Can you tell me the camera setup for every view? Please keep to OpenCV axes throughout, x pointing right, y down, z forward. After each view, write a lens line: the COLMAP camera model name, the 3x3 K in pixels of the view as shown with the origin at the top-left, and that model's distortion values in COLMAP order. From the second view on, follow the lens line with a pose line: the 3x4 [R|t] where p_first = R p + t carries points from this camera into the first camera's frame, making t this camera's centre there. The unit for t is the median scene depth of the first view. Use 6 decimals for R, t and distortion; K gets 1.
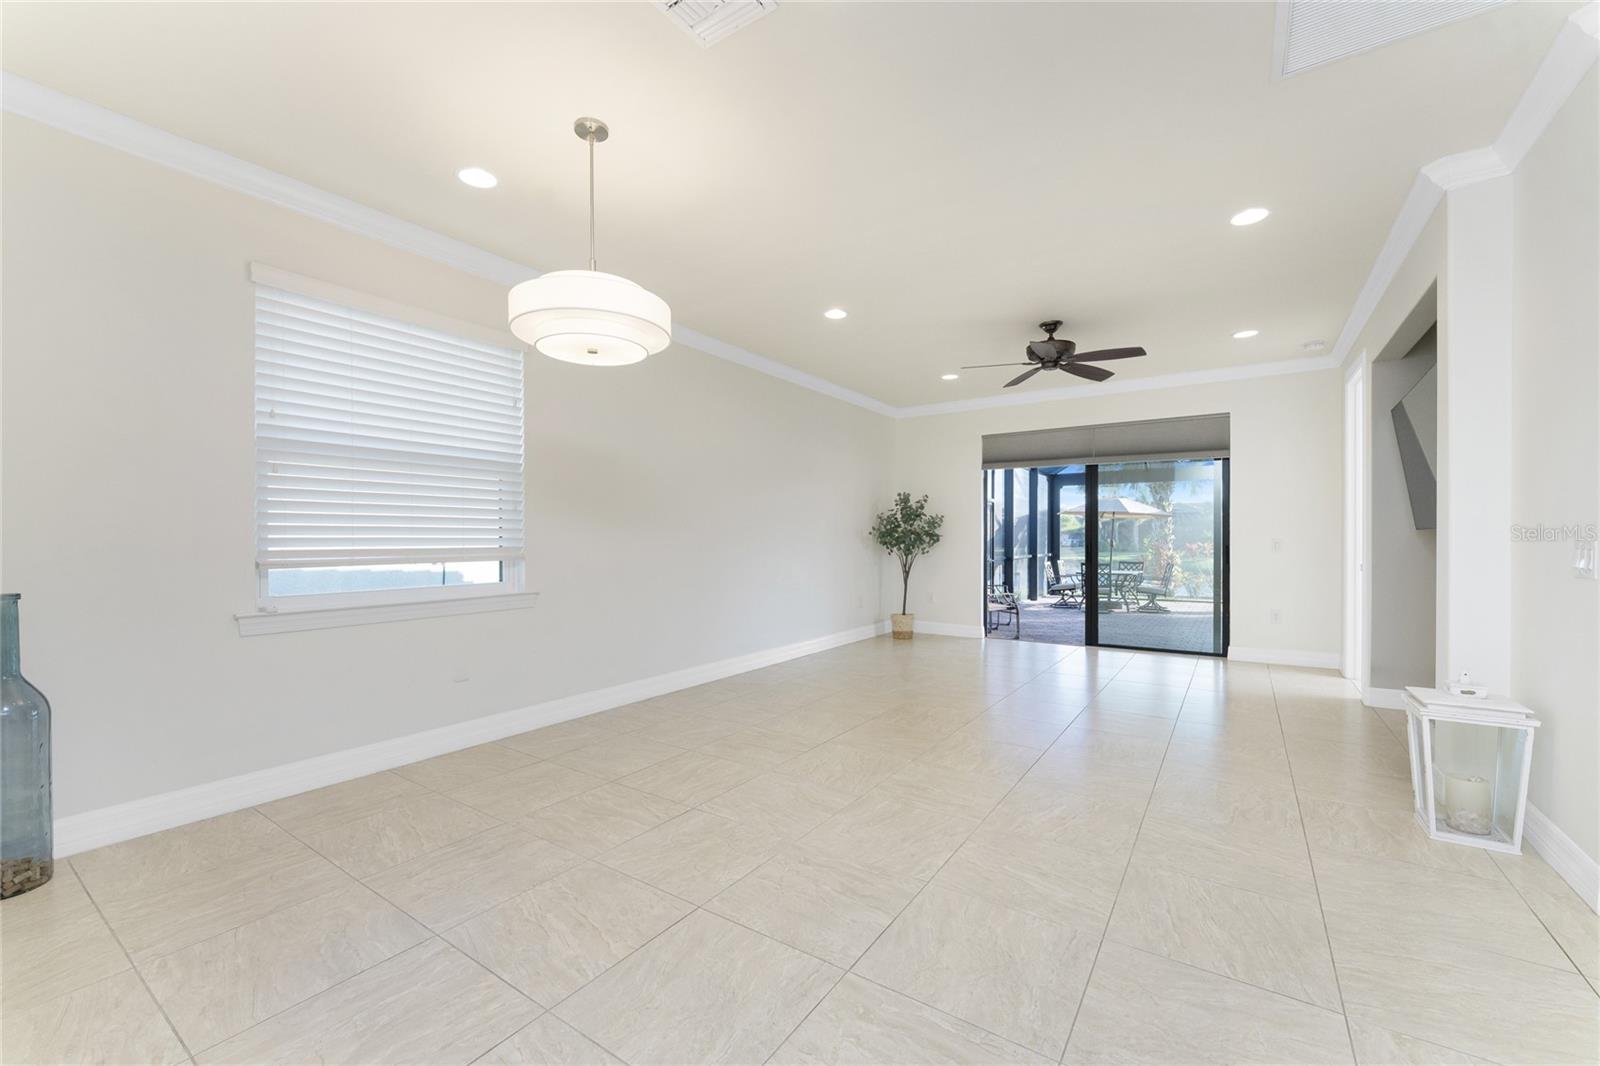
lens RADIAL K [[649.8, 0, 814.4], [0, 649.8, 528.7], [0, 0, 1]] dist [-0.002874, -0.000610]
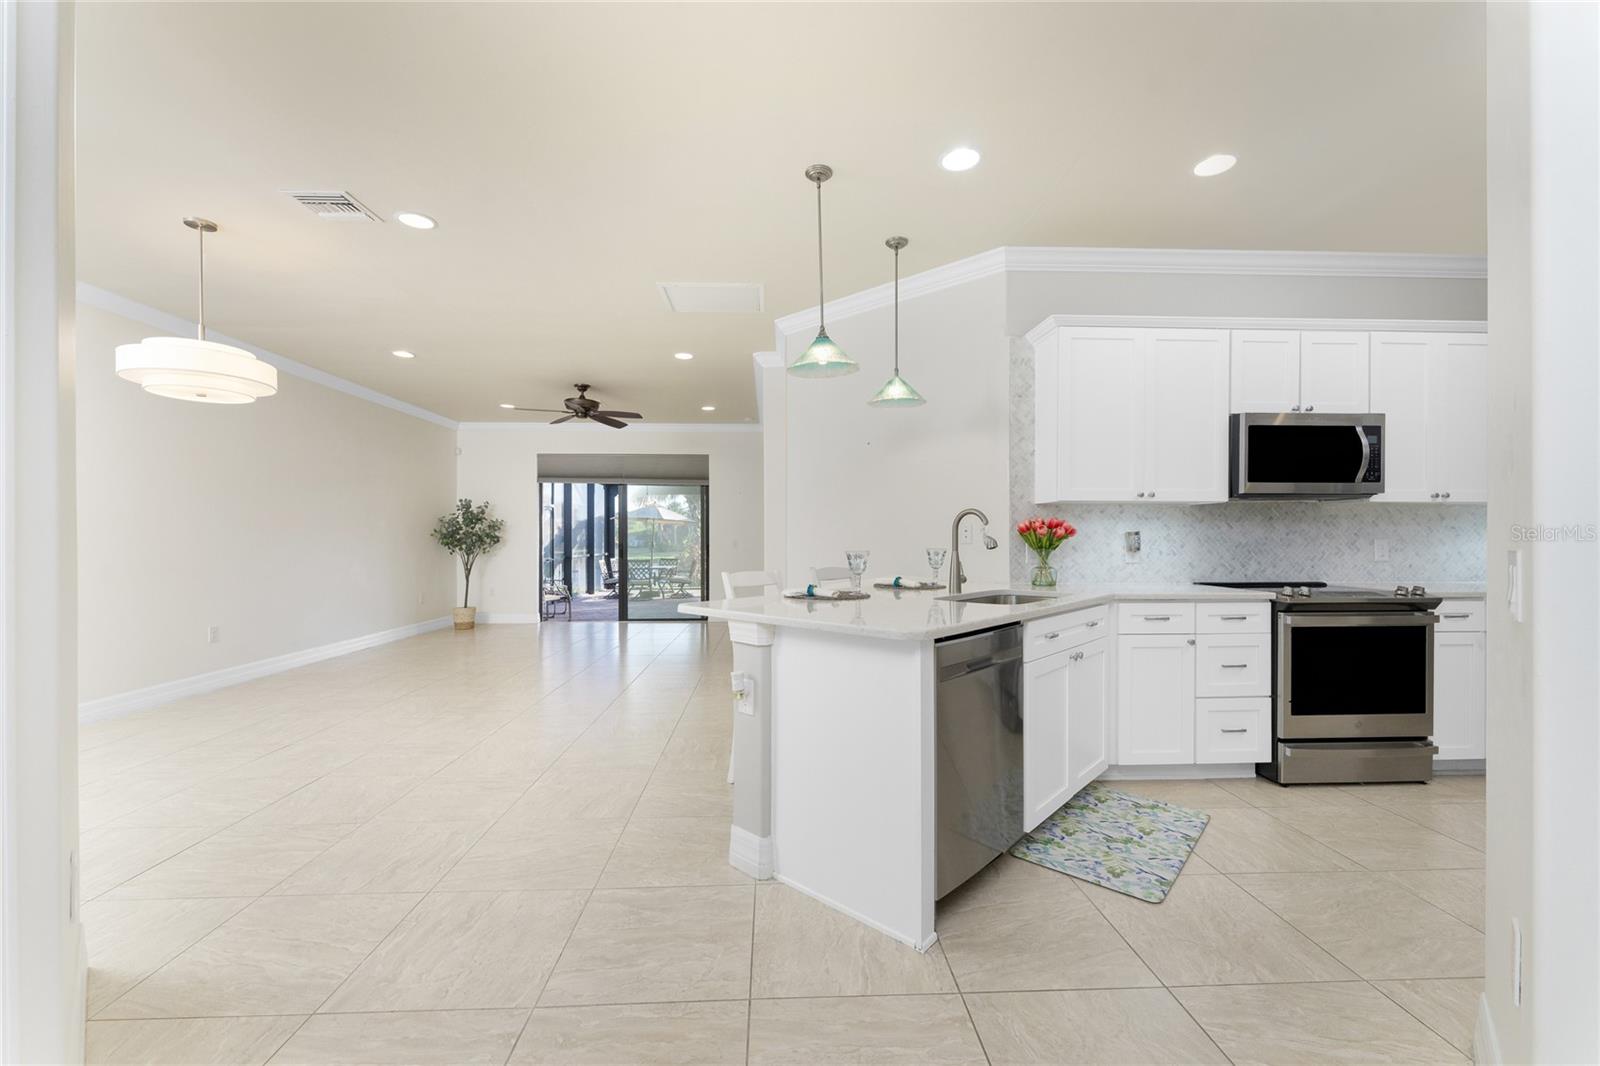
lens RADIAL K [[649.8, 0, 799.9], [0, 649.8, 539.7], [0, 0, 1]] dist [-0.002874, -0.000610]
pose [[0.816559, -0.000061, 0.577262, -0.040090], [-0.008588, 0.999888, 0.012254, -0.004229], [-0.577198, -0.014964, 0.816467, -0.265115]]
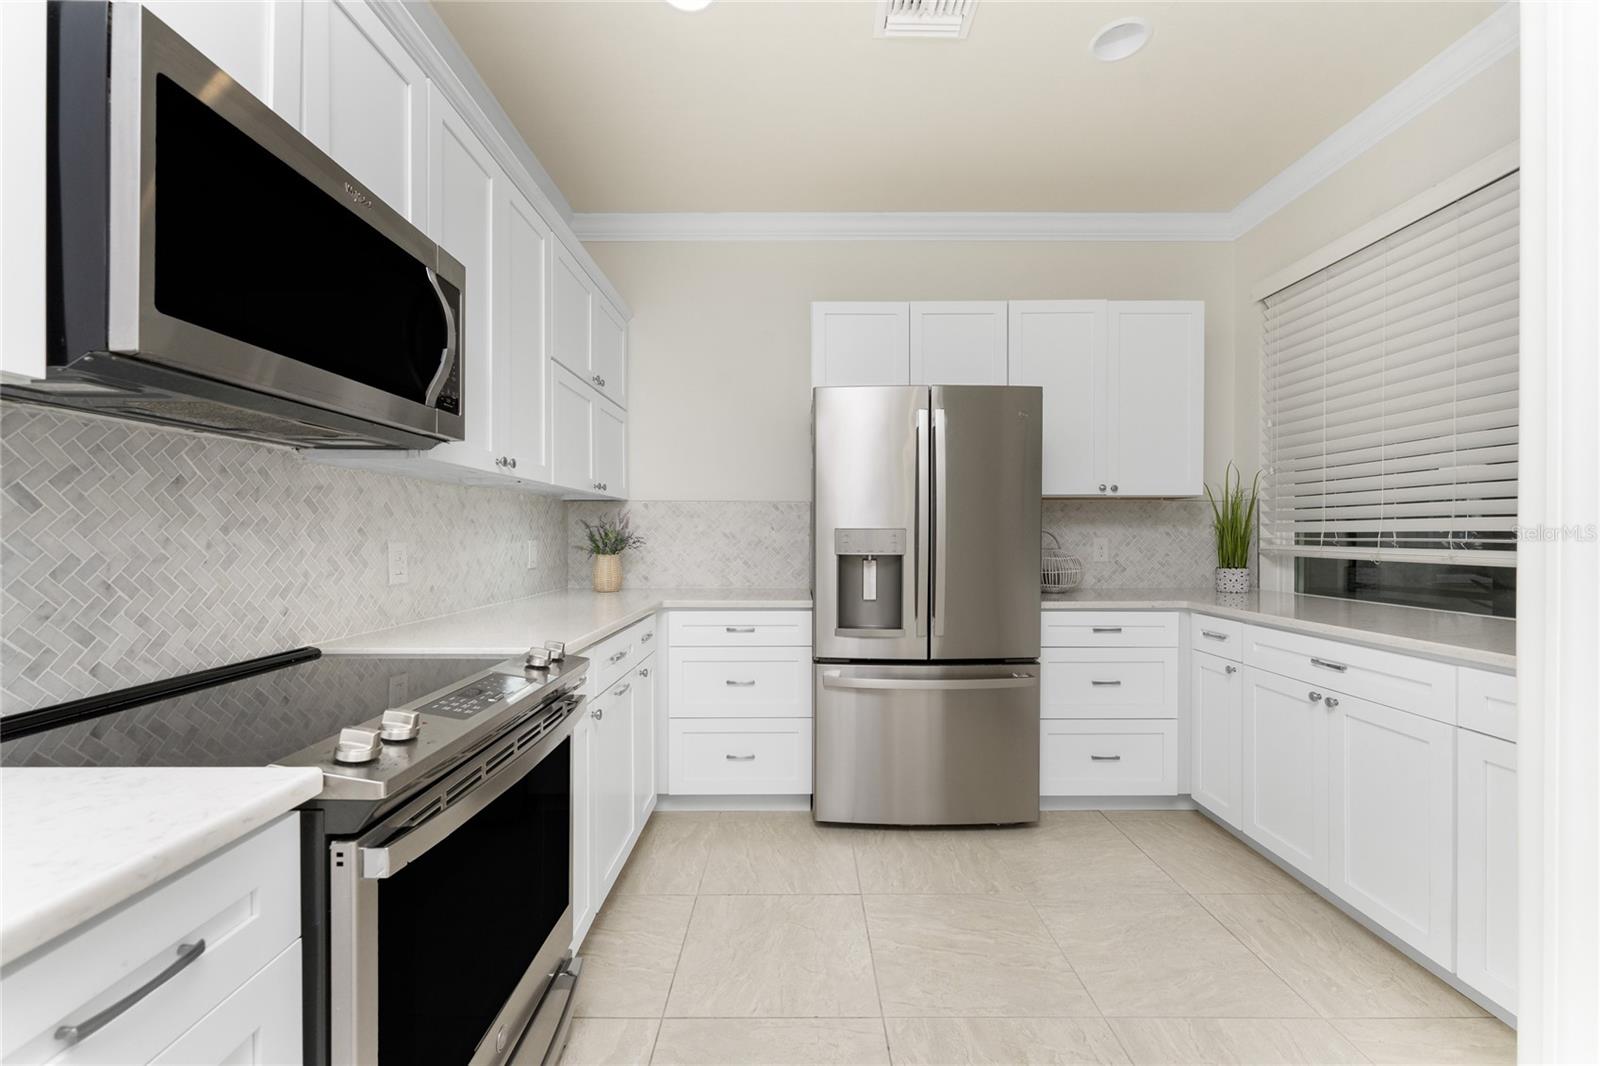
lens RADIAL K [[649.8, 0, 790.6], [0, 649.8, 535.9], [0, 0, 1]] dist [-0.002874, -0.000610]
pose [[-0.528014, -0.001006, 0.849235, 0.315210], [-0.007907, 0.999962, -0.003732, -0.004383], [-0.849199, -0.008685, -0.528002, -0.114506]]
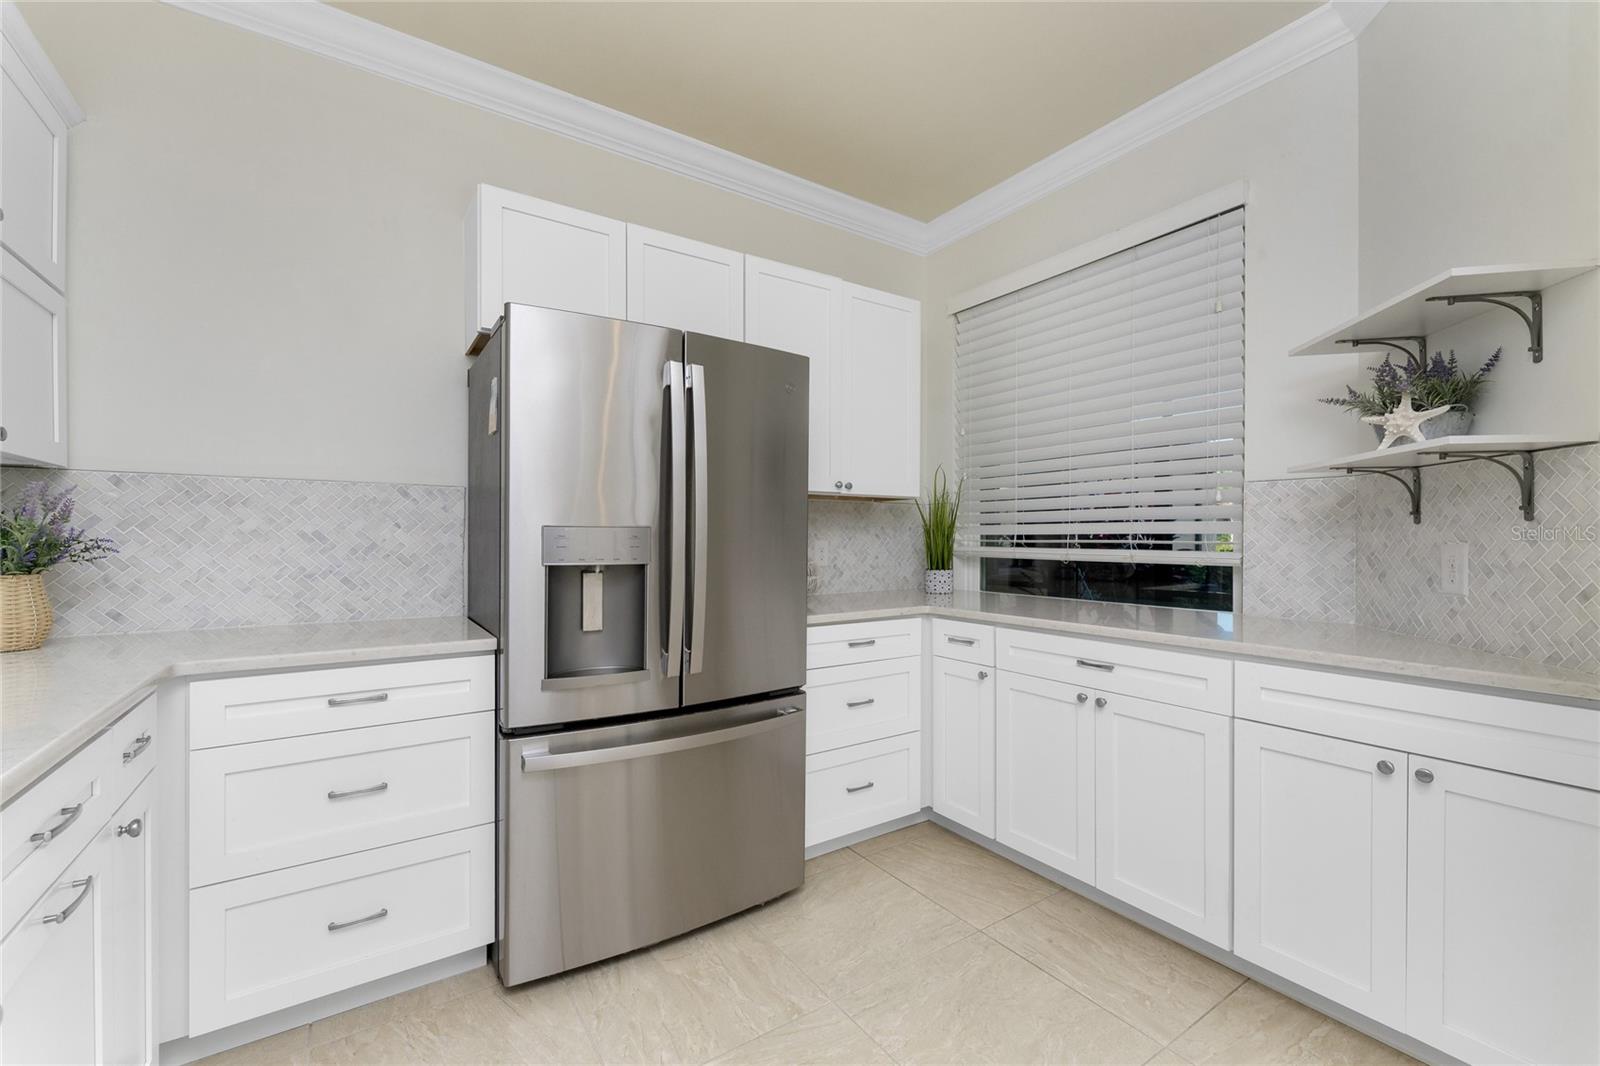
lens RADIAL K [[649.8, 0, 800.7], [0, 649.8, 535.4], [0, 0, 1]] dist [-0.002874, -0.000610]
pose [[-0.922541, -0.000305, 0.385899, 0.431660], [-0.005177, 0.999919, -0.011587, -0.004385], [-0.385864, -0.012687, -0.922468, -0.145752]]
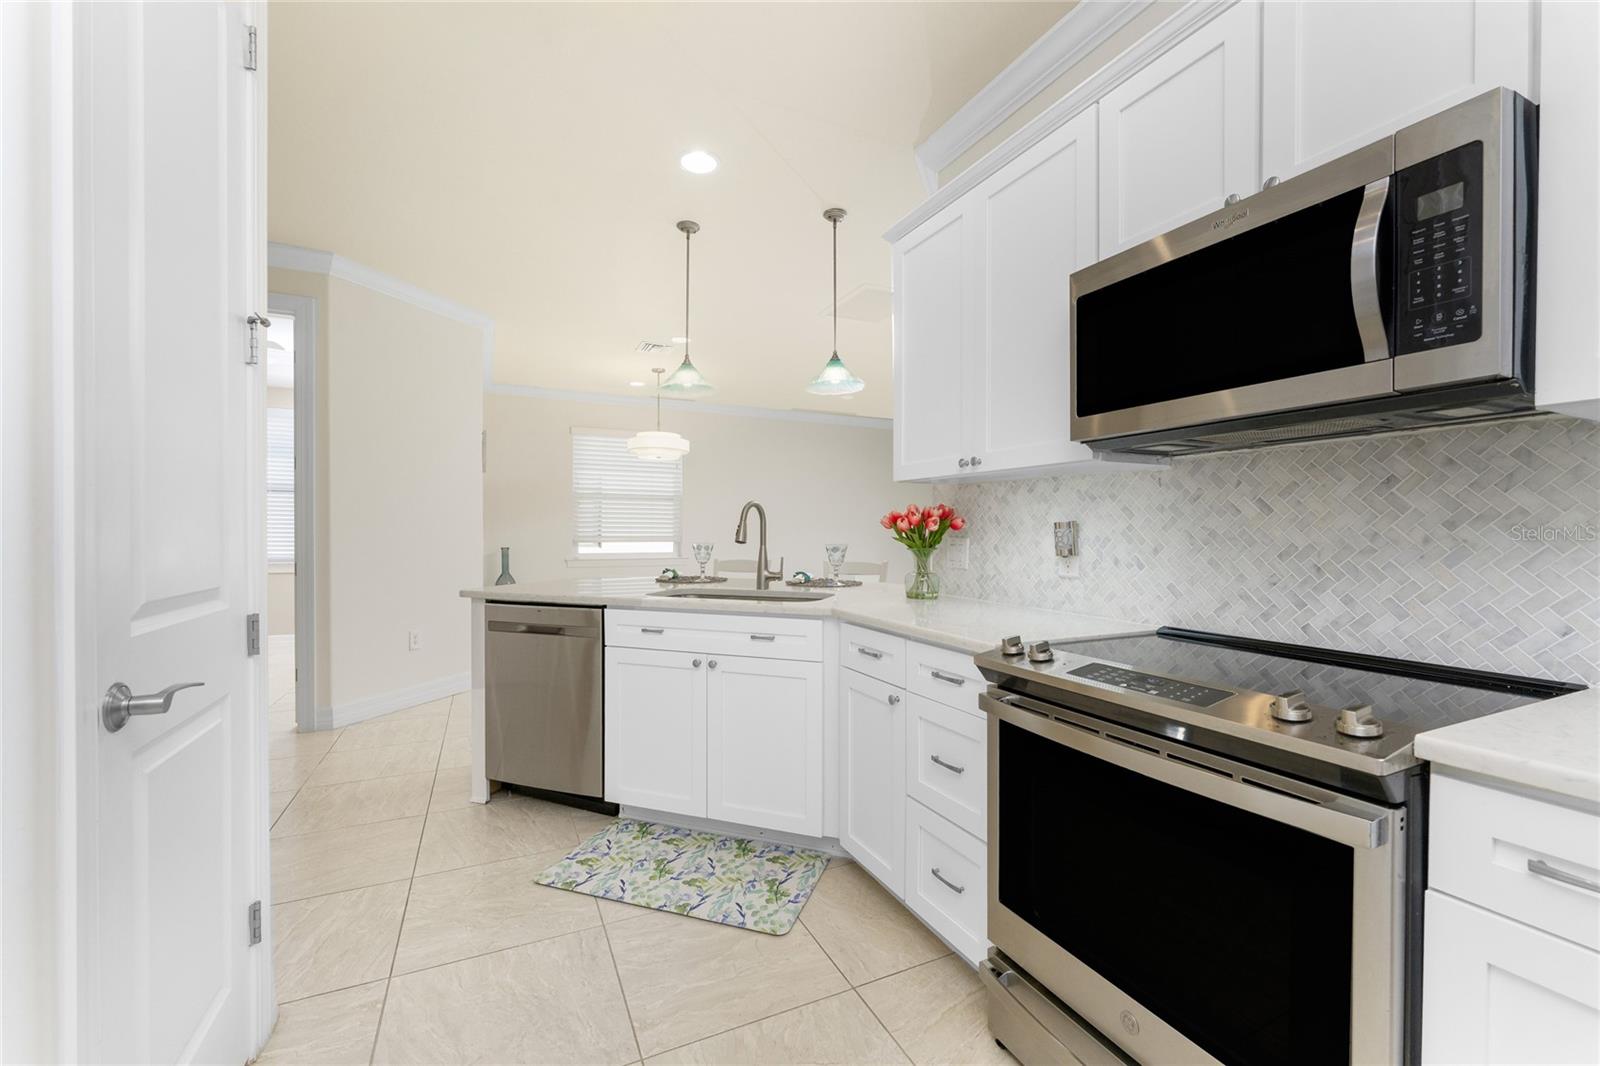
lens RADIAL K [[649.8, 0, 795.6], [0, 649.8, 536.8], [0, 0, 1]] dist [-0.002874, -0.000610]
pose [[0.845930, 0.009191, -0.533215, 0.491953], [0.001435, 0.999809, 0.019511, -0.005807], [0.533293, -0.017270, 0.845754, -0.308803]]
